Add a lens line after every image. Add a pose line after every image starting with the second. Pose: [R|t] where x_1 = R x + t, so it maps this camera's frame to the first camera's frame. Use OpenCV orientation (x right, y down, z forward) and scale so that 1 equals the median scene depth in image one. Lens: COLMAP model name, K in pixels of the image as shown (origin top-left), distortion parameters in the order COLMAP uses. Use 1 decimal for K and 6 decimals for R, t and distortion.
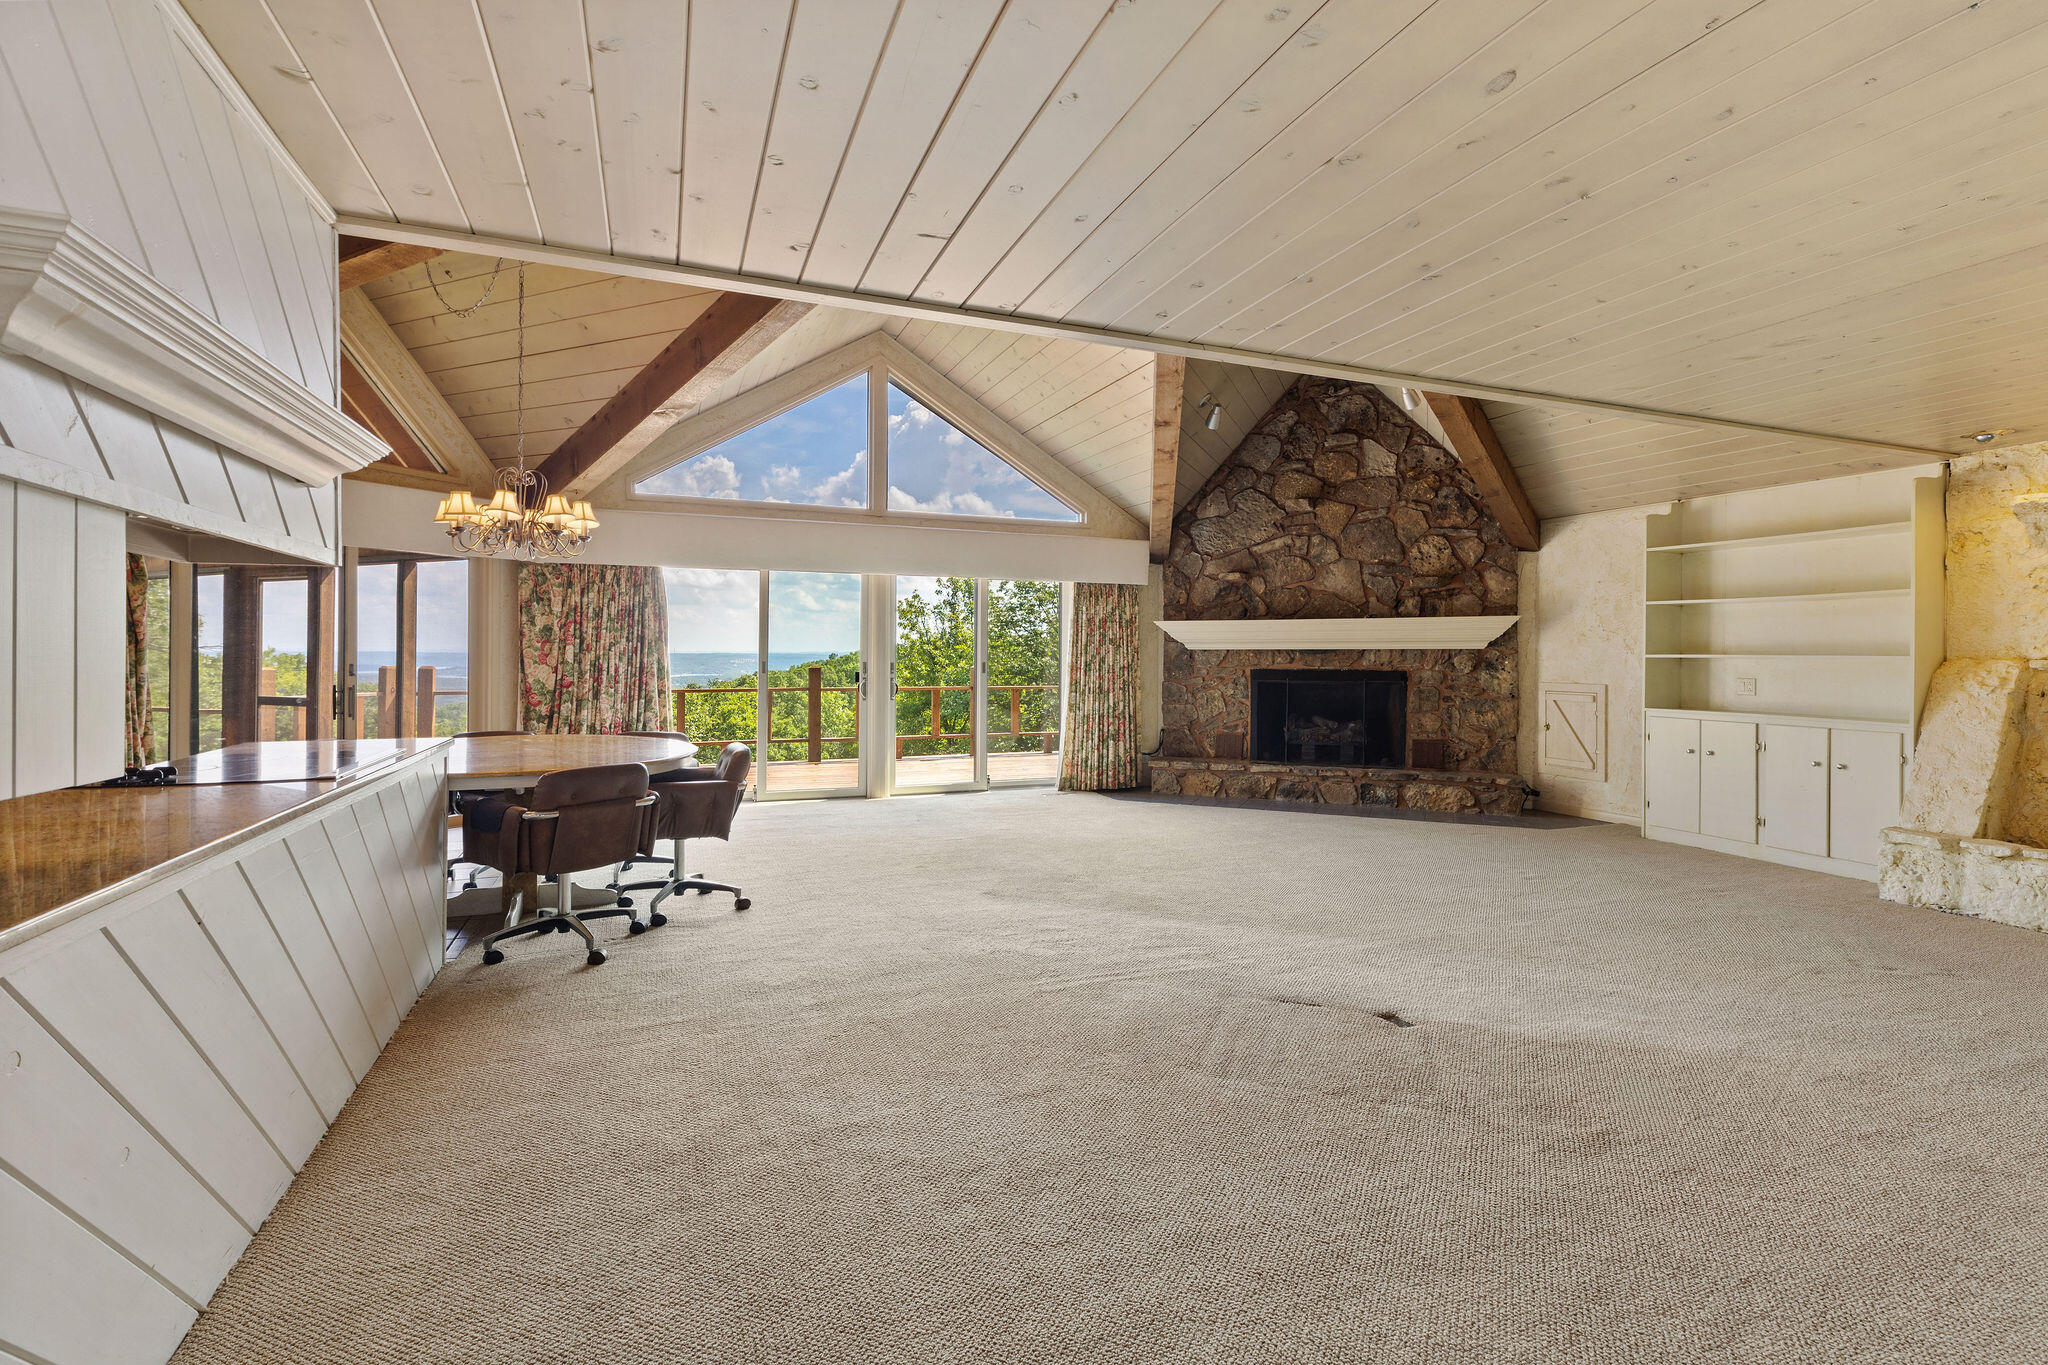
lens RADIAL K [[928.2, 0, 1027.6], [0, 928.2, 648.2], [0, 0, 1]] dist [0.000507, 0.000094]
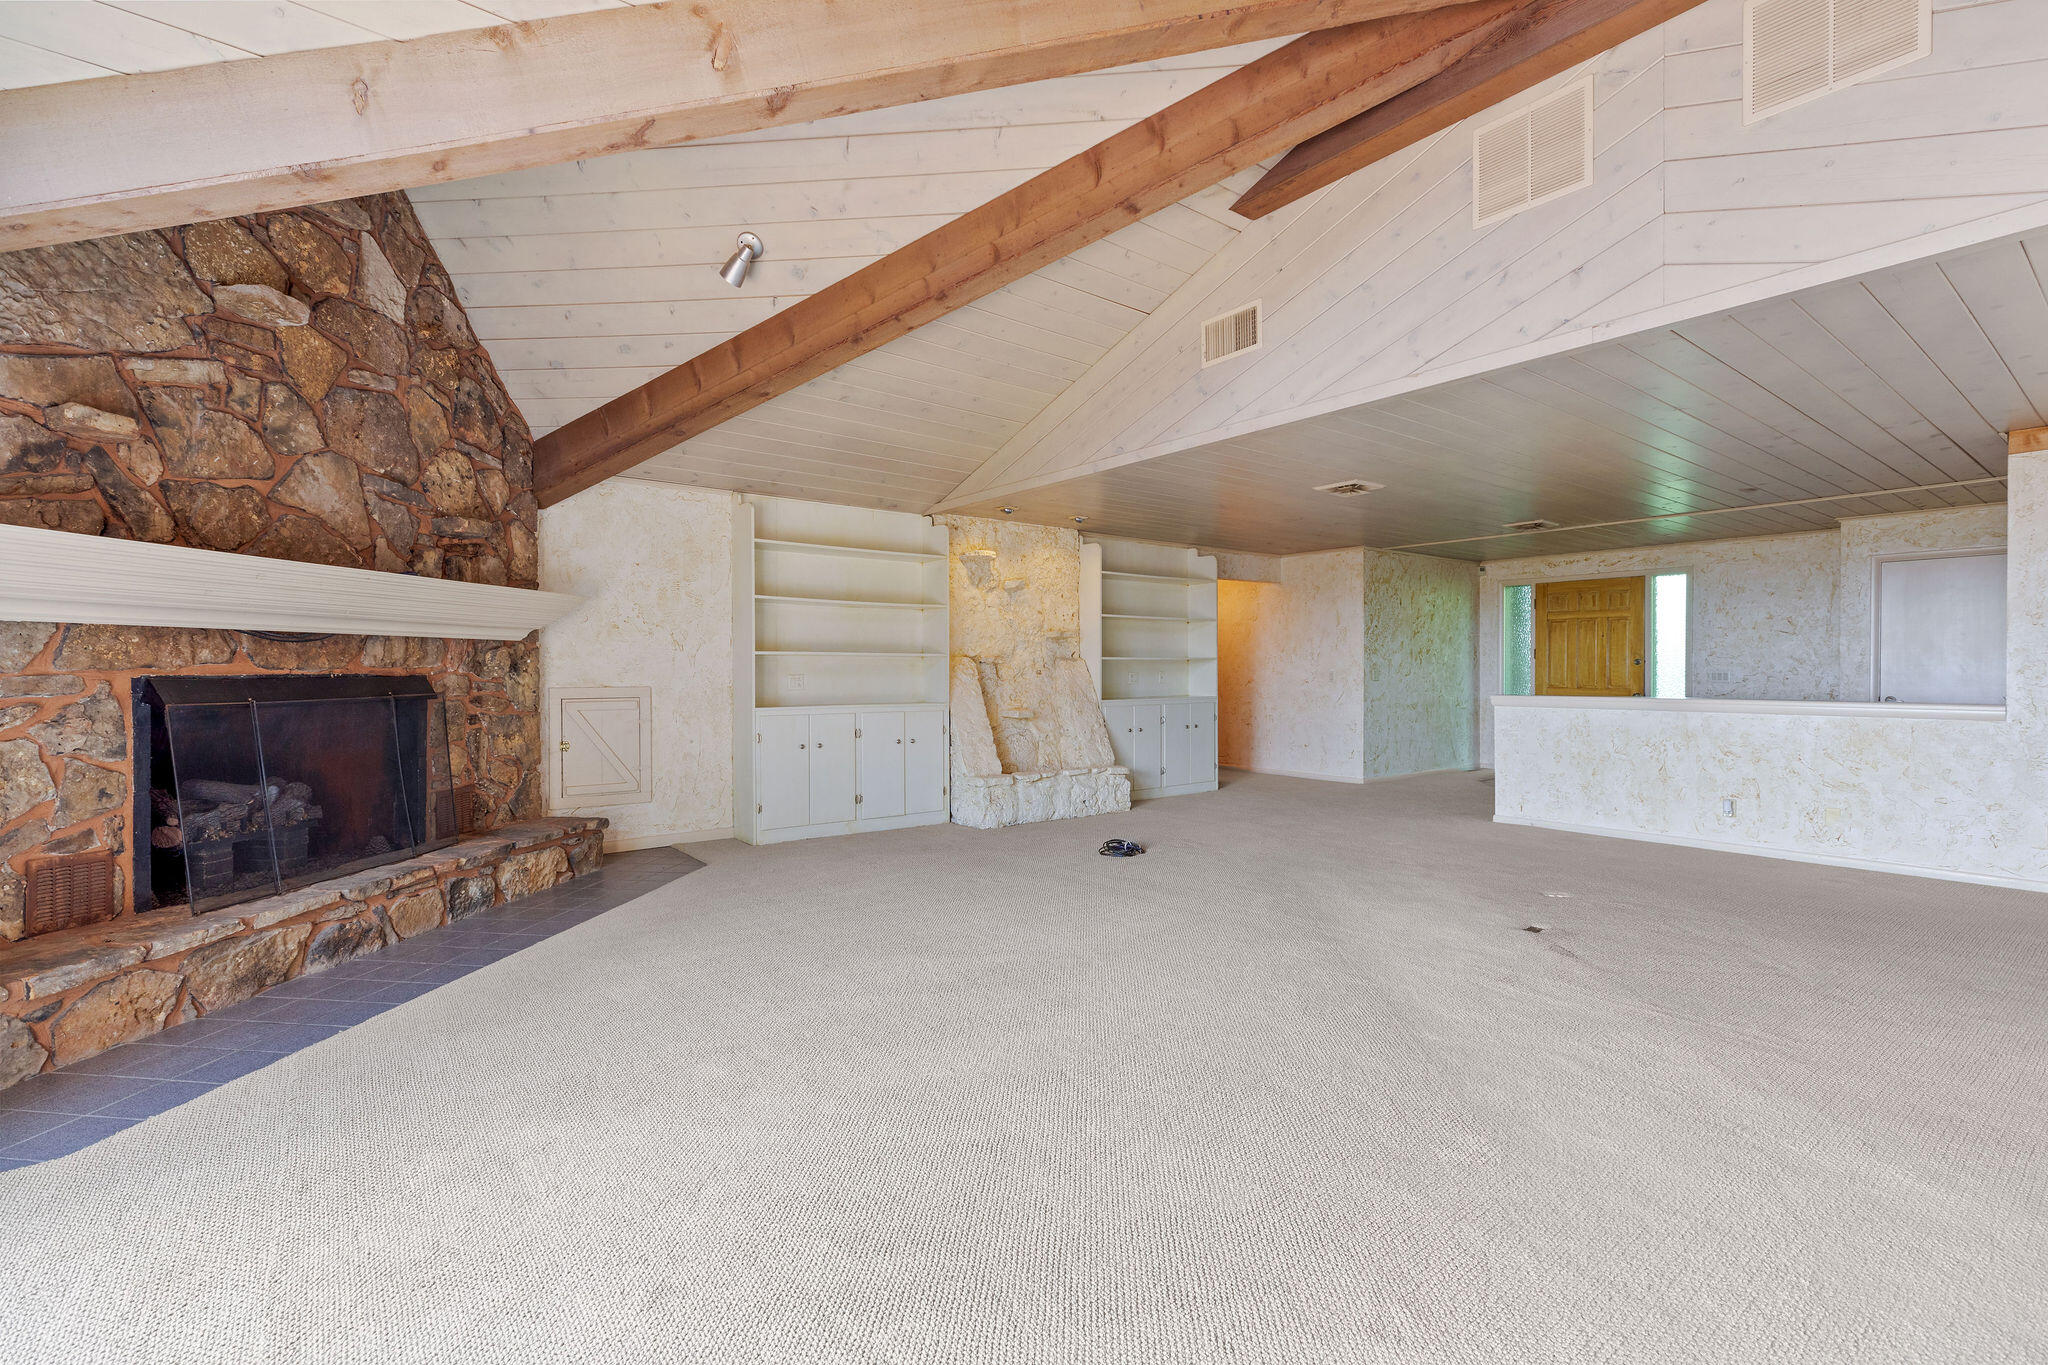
lens RADIAL K [[908.2, 0, 1025.6], [0, 908.2, 674.5], [0, 0, 1]] dist [0.000592, 0.000092]
pose [[-0.278905, -0.008619, 0.960280, -0.235139], [-0.004365, 0.999961, 0.007707, 0.017992], [-0.960309, -0.002042, -0.278932, 0.796186]]
